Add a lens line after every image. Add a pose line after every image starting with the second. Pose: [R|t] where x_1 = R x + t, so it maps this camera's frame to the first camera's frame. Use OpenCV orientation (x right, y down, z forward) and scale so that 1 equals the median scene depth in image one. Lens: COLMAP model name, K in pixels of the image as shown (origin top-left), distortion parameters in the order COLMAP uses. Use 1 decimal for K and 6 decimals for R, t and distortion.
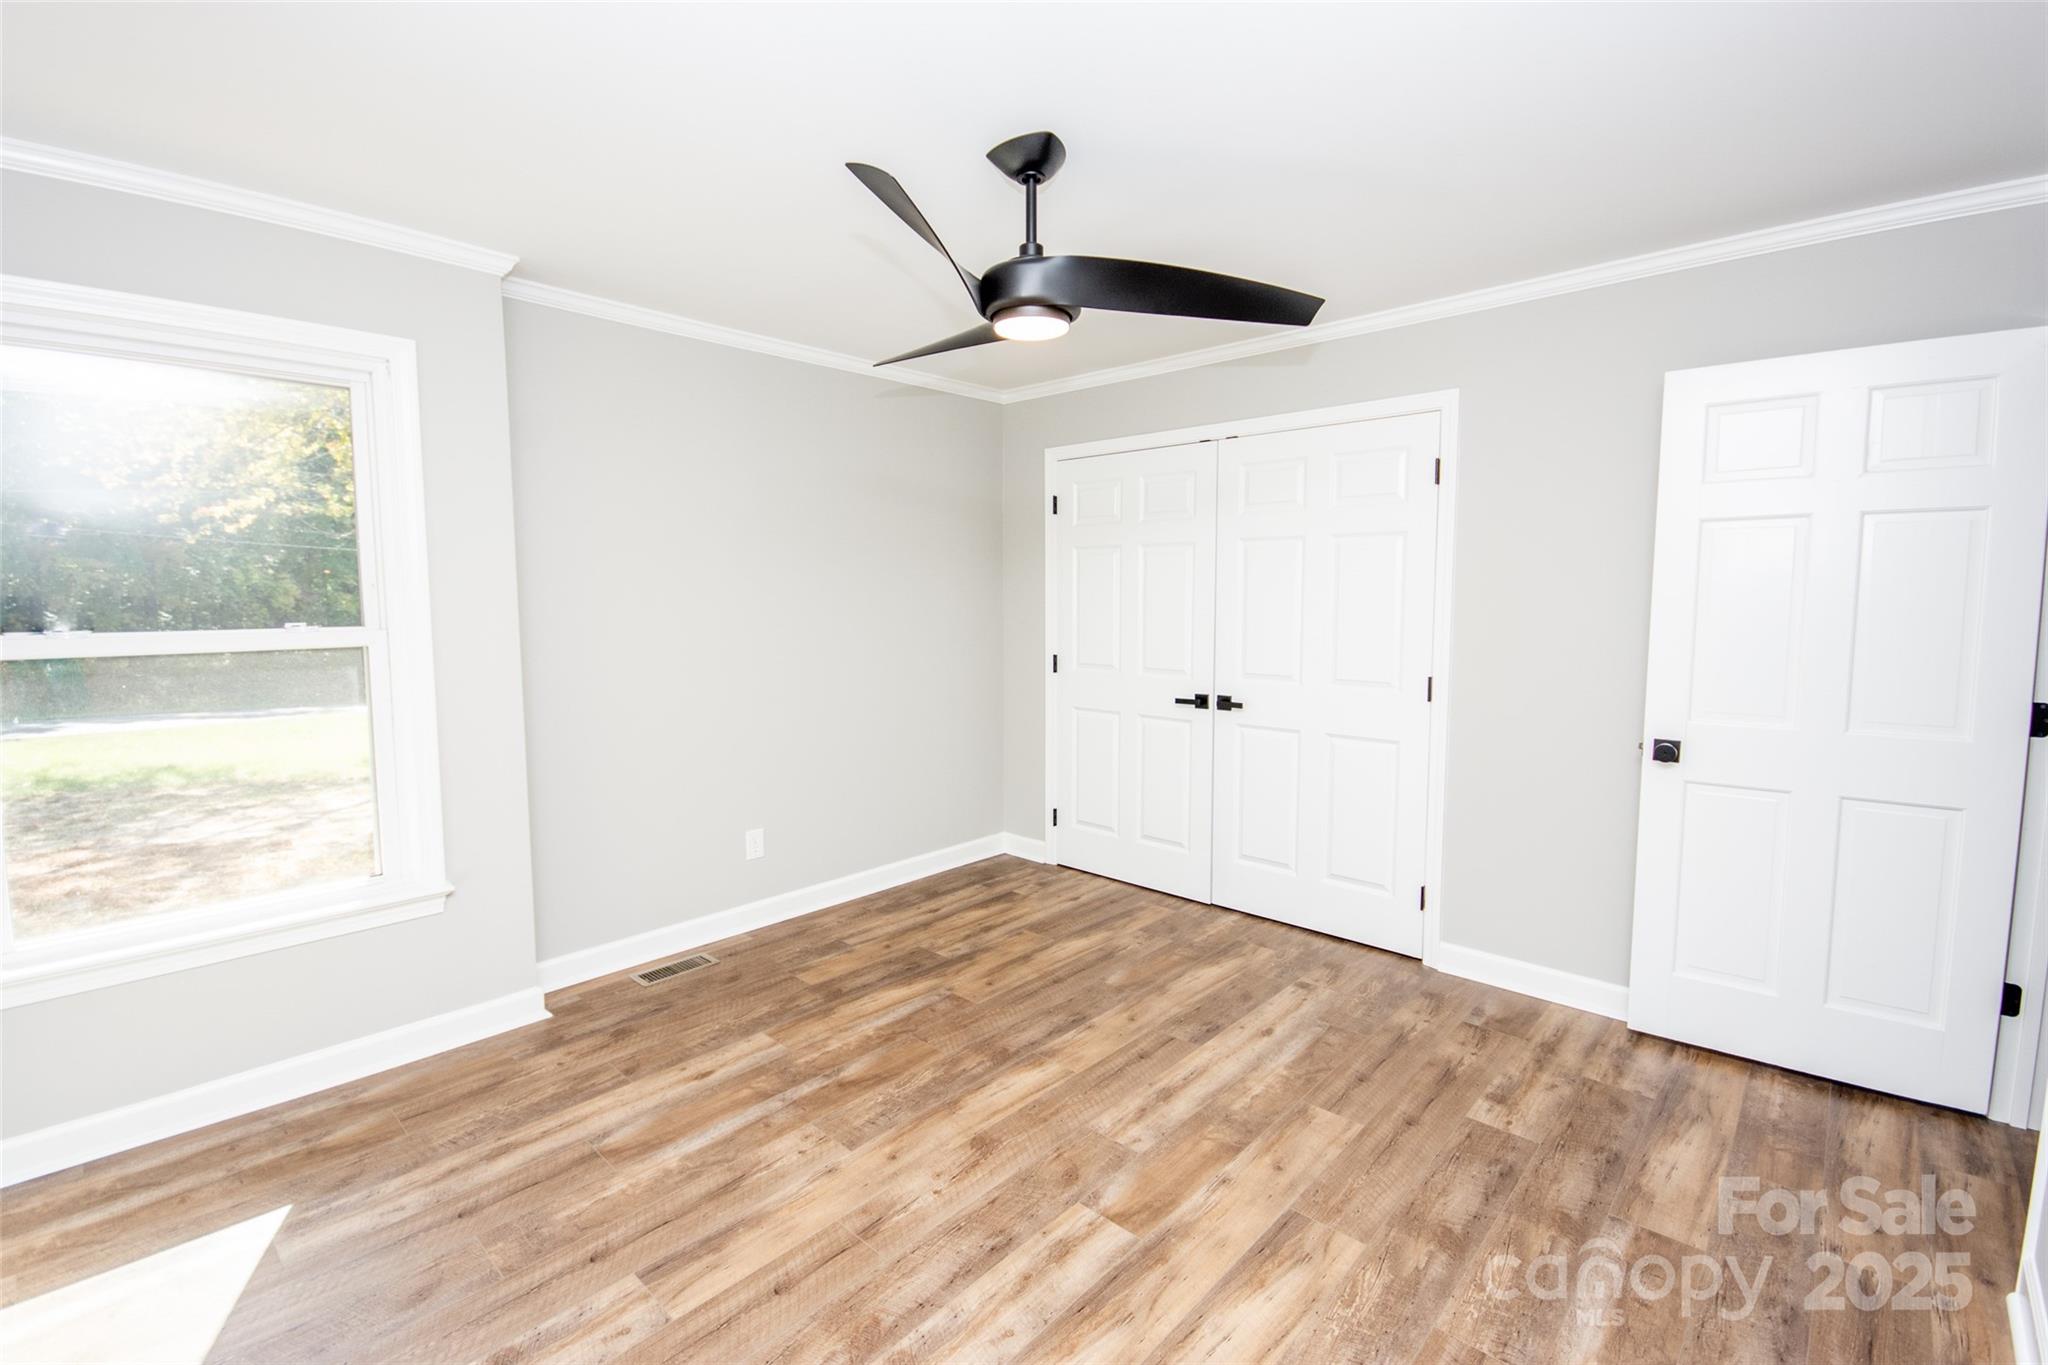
lens RADIAL K [[913.5, 0, 1027.8], [0, 913.5, 673.6], [0, 0, 1]] dist [-0.000642, -0.006461]
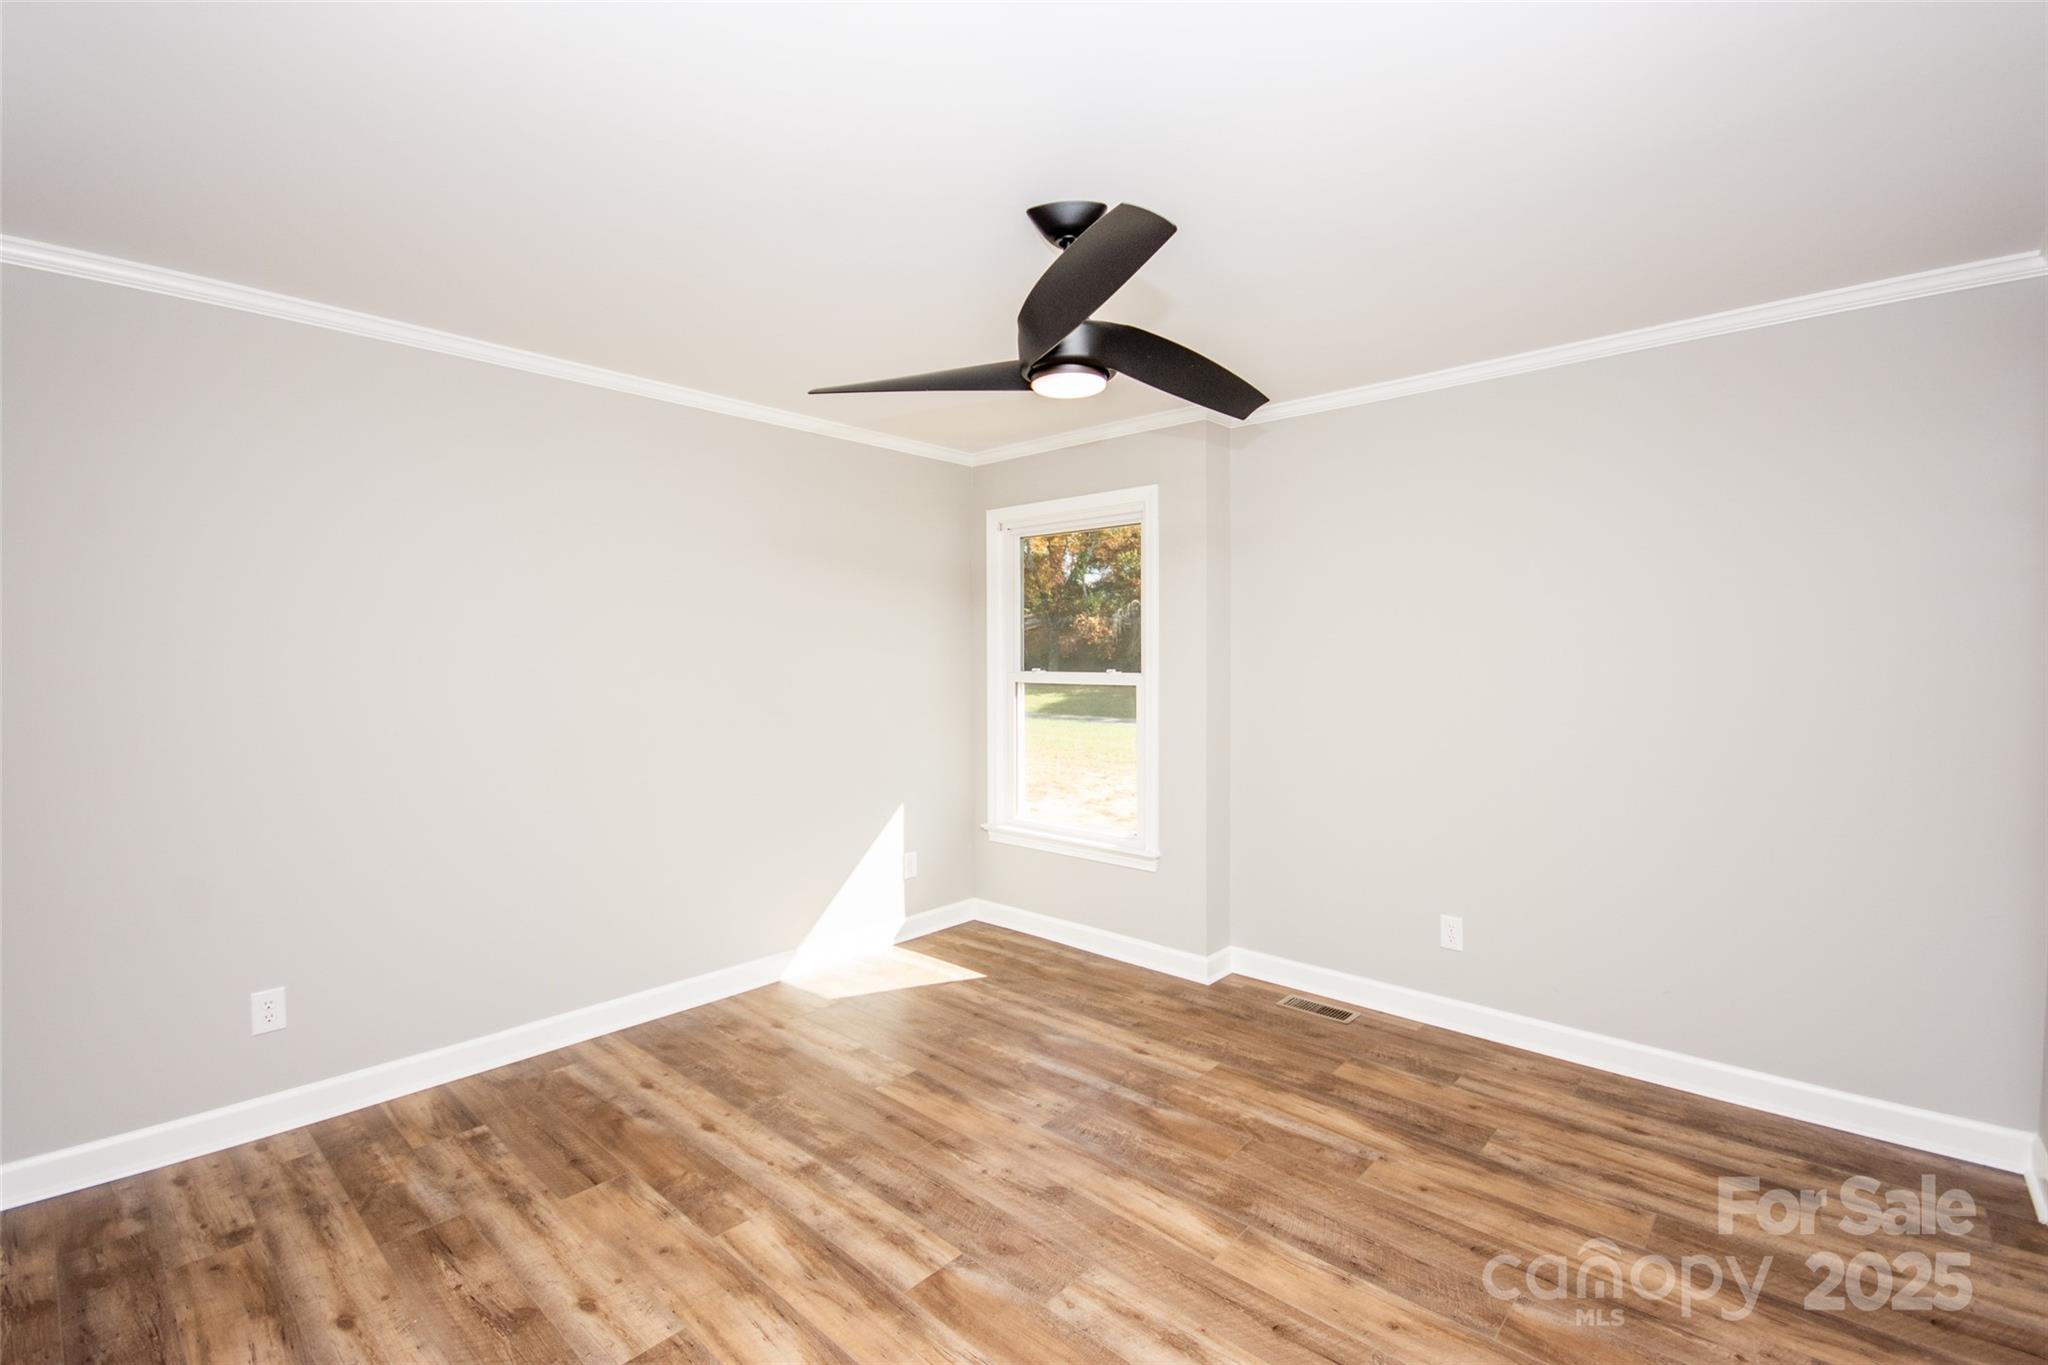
lens RADIAL K [[913.5, 0, 1027.8], [0, 913.5, 673.6], [0, 0, 1]] dist [-0.000642, -0.006461]
pose [[-0.011243, 0.018644, -0.999763, 0.838232], [-0.087121, 0.996006, 0.019554, -0.065231], [0.996134, 0.087320, -0.009574, 0.821402]]
